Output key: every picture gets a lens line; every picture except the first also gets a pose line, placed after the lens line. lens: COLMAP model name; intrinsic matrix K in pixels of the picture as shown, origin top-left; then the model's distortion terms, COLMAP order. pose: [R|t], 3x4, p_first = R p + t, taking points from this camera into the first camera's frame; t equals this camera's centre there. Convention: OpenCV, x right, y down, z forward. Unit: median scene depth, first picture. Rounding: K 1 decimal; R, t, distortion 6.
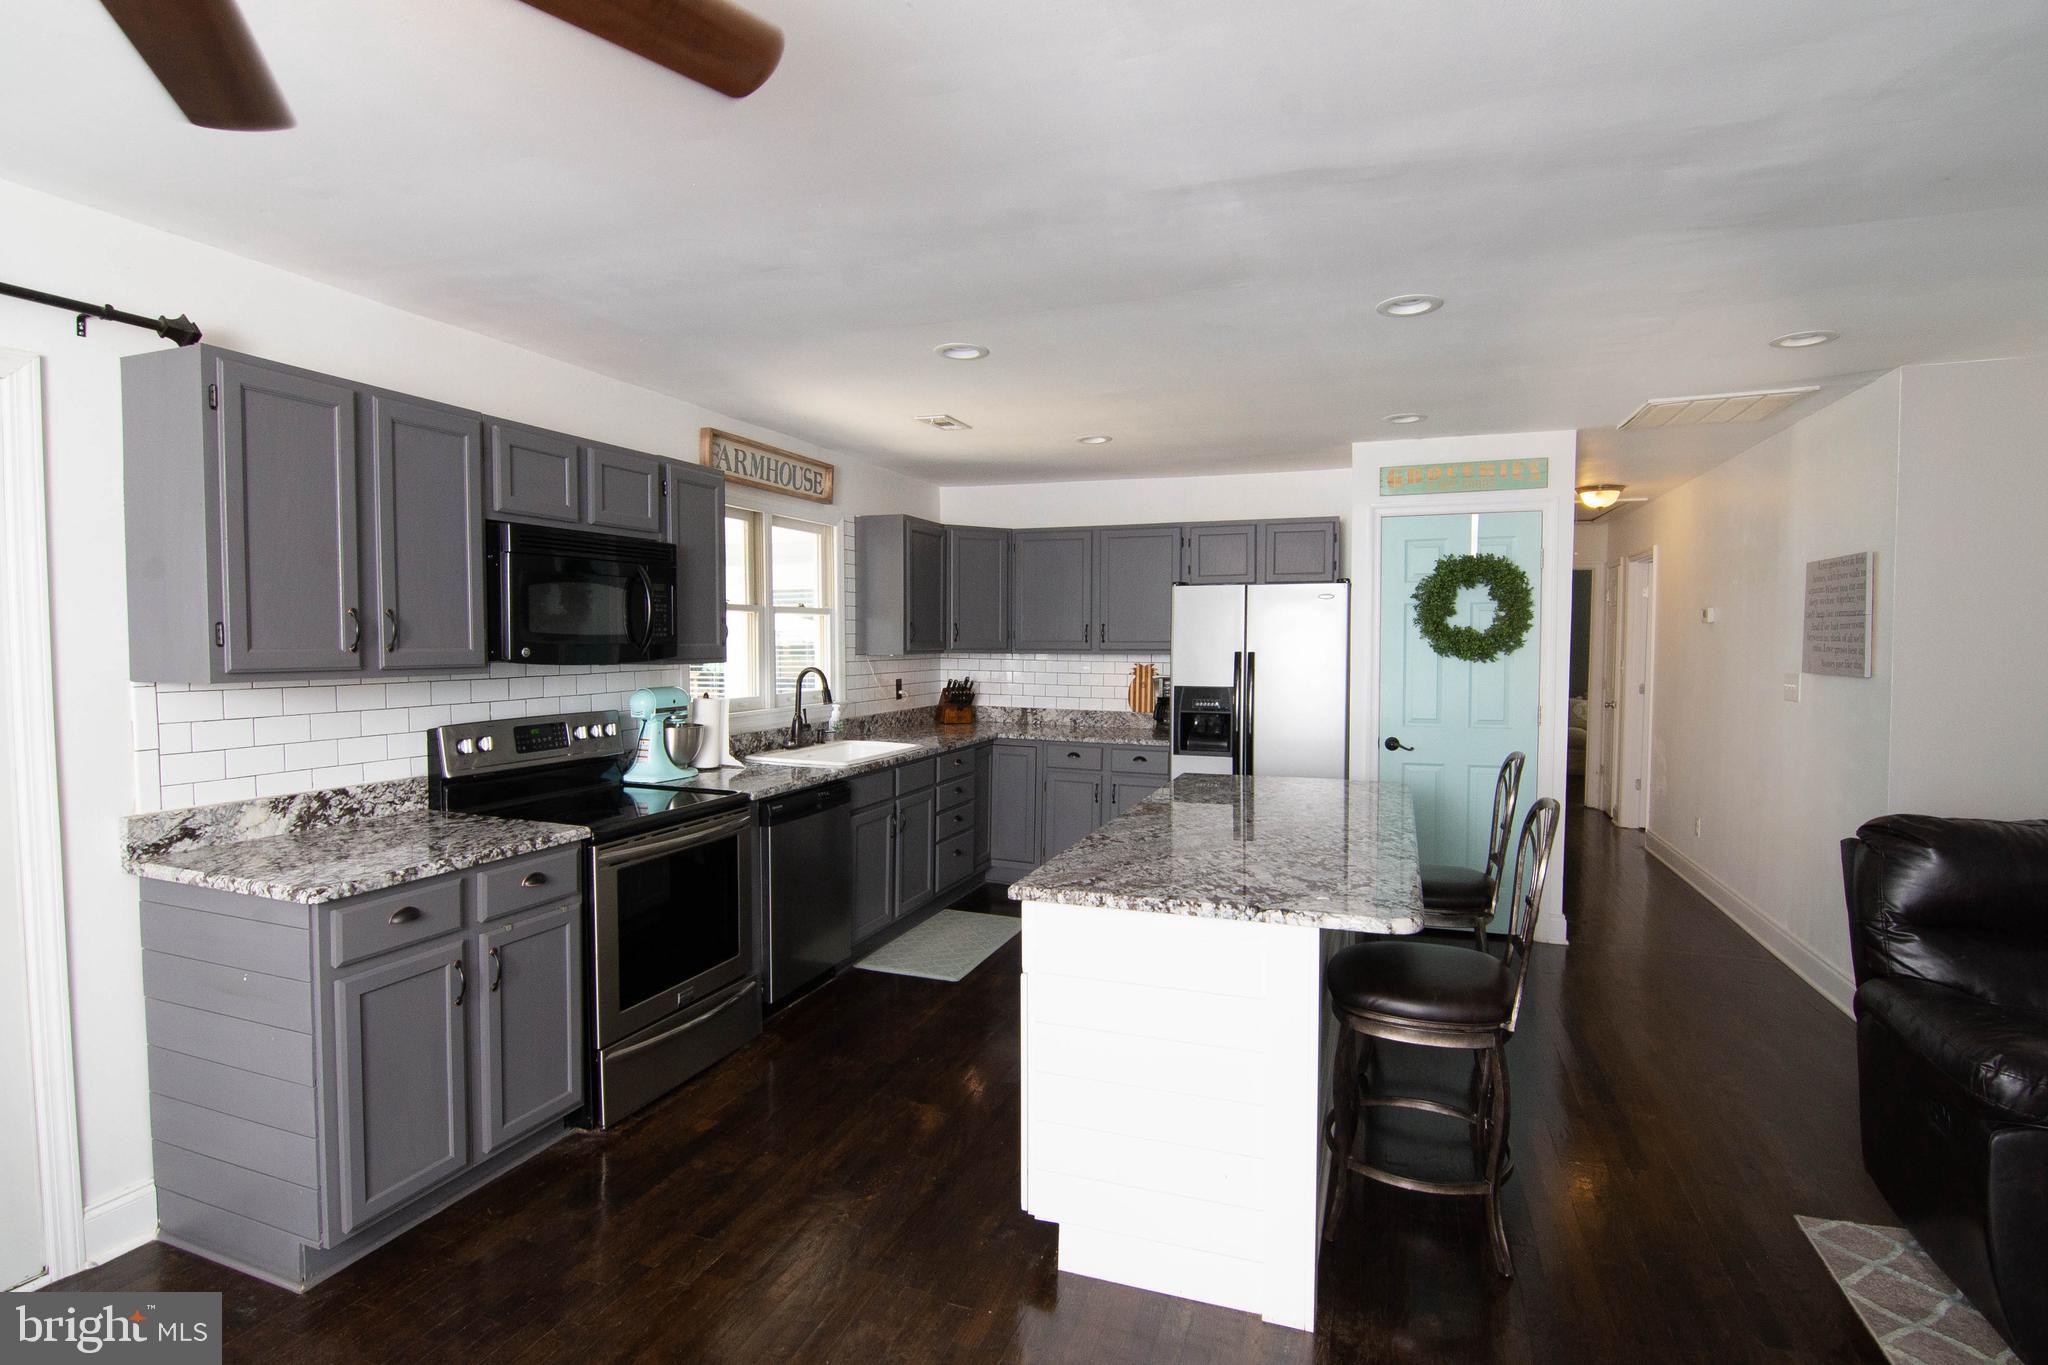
lens RADIAL K [[1008.6, 0, 1017.9], [0, 1008.6, 686.8], [0, 0, 1]] dist [-0.005561, -0.012276]
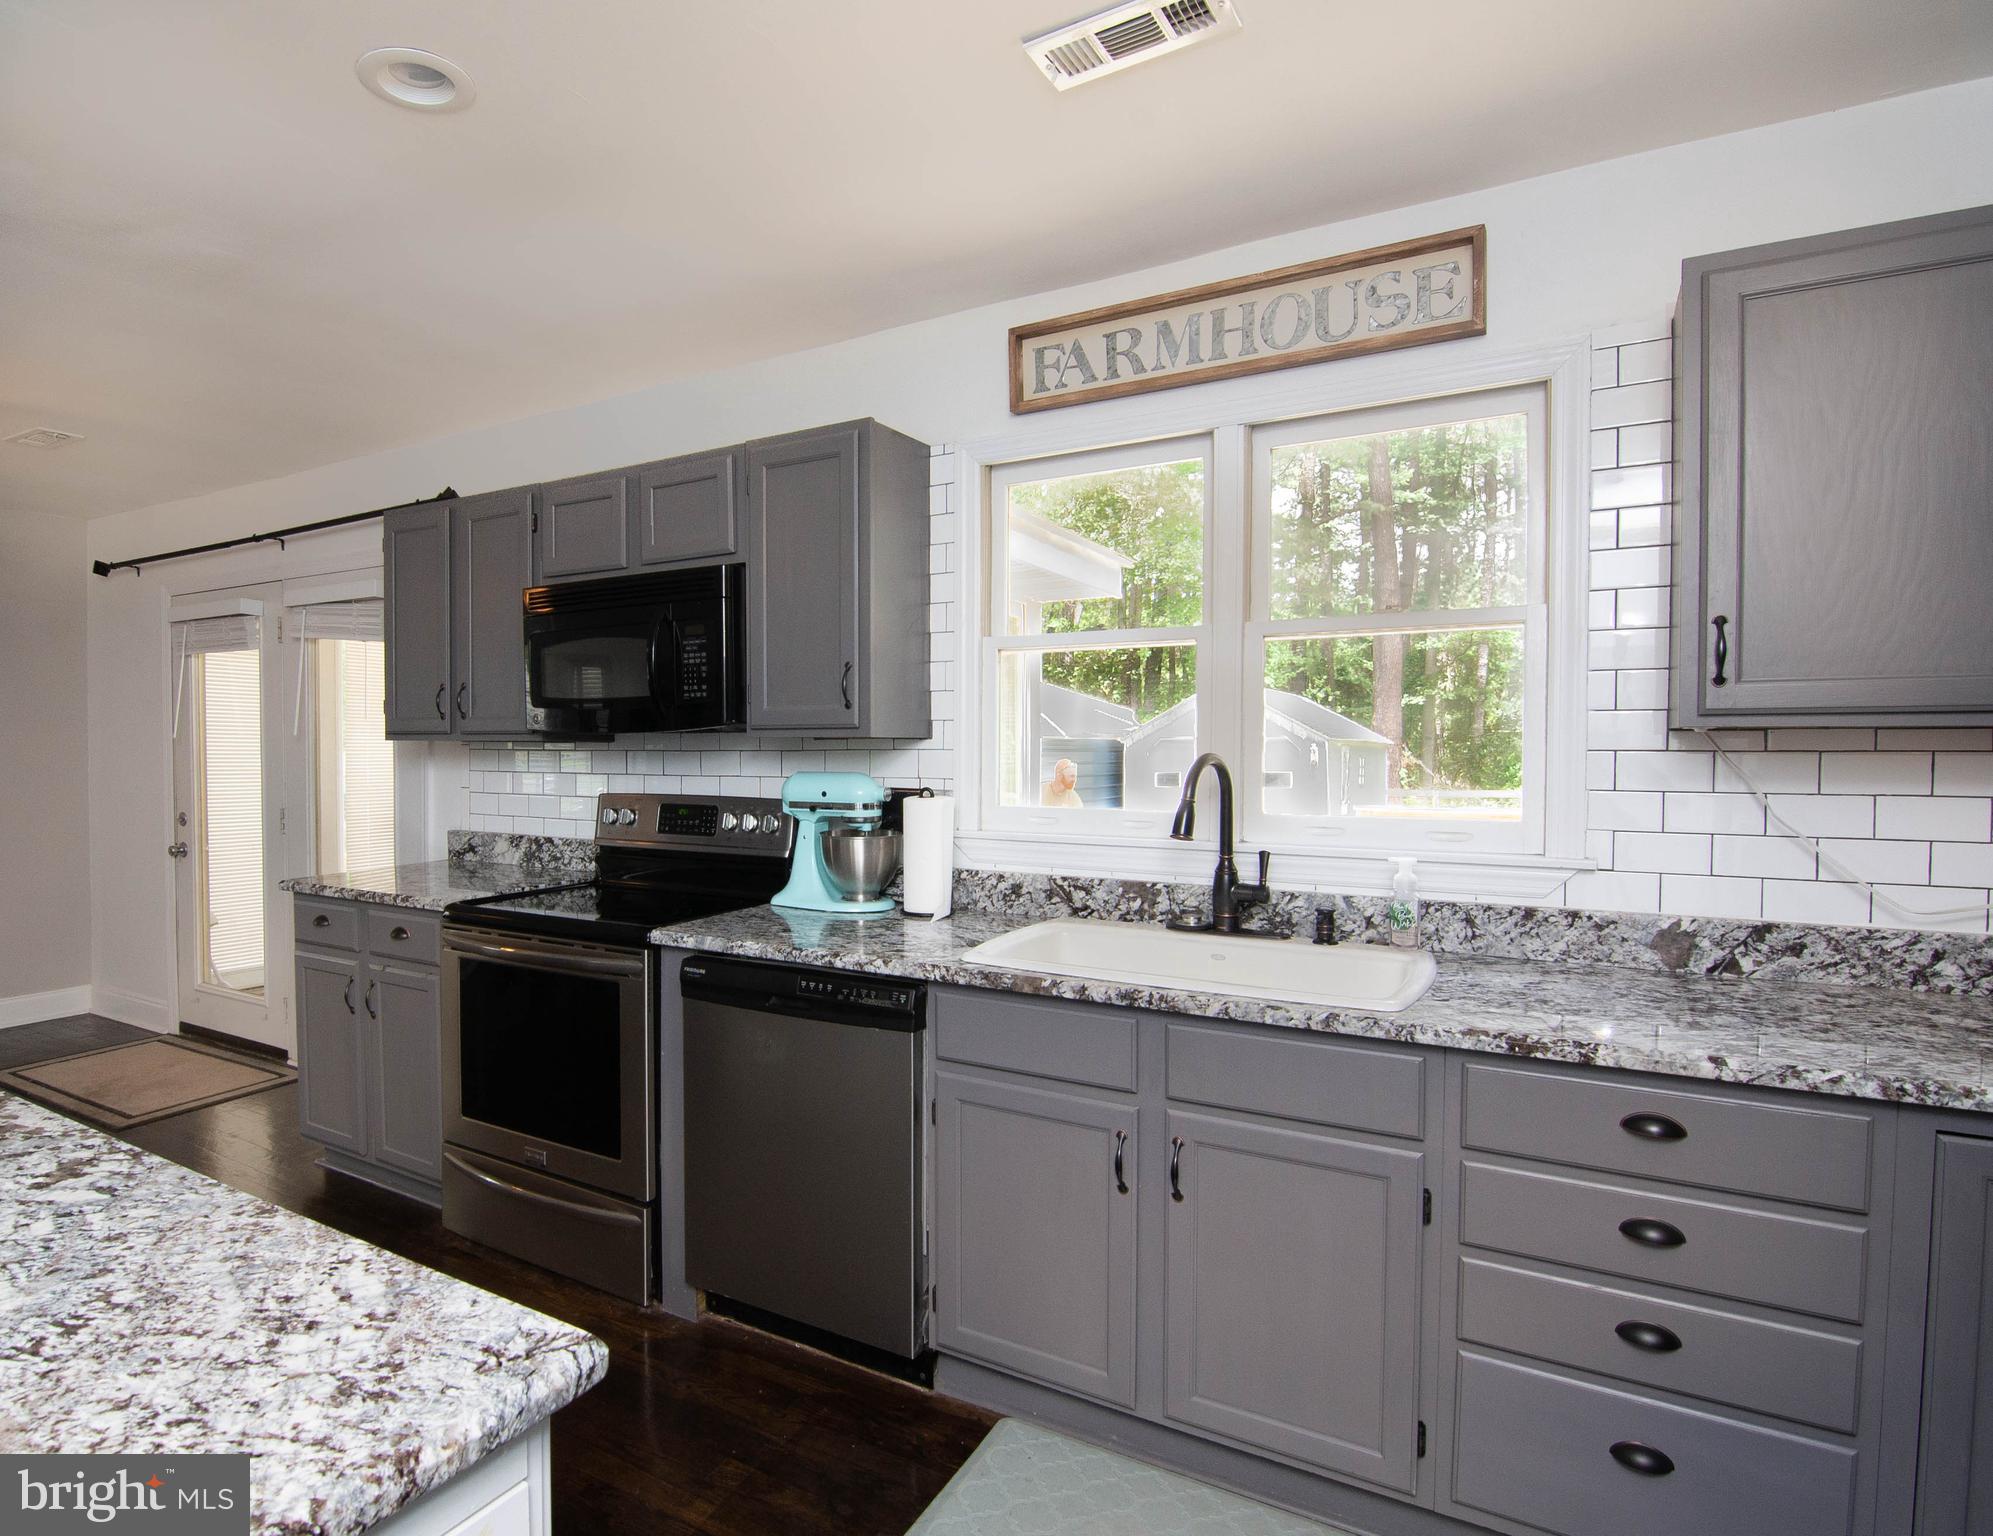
lens RADIAL K [[1119.5, 0, 835.5], [0, 1119.5, 771.6], [0, 0, 1]] dist [-0.007385, -0.012766]
pose [[-0.230193, 0.022372, -0.972888, 0.315327], [-0.046423, 0.998345, 0.033941, -0.021490], [0.972037, 0.052977, -0.228773, 0.983983]]
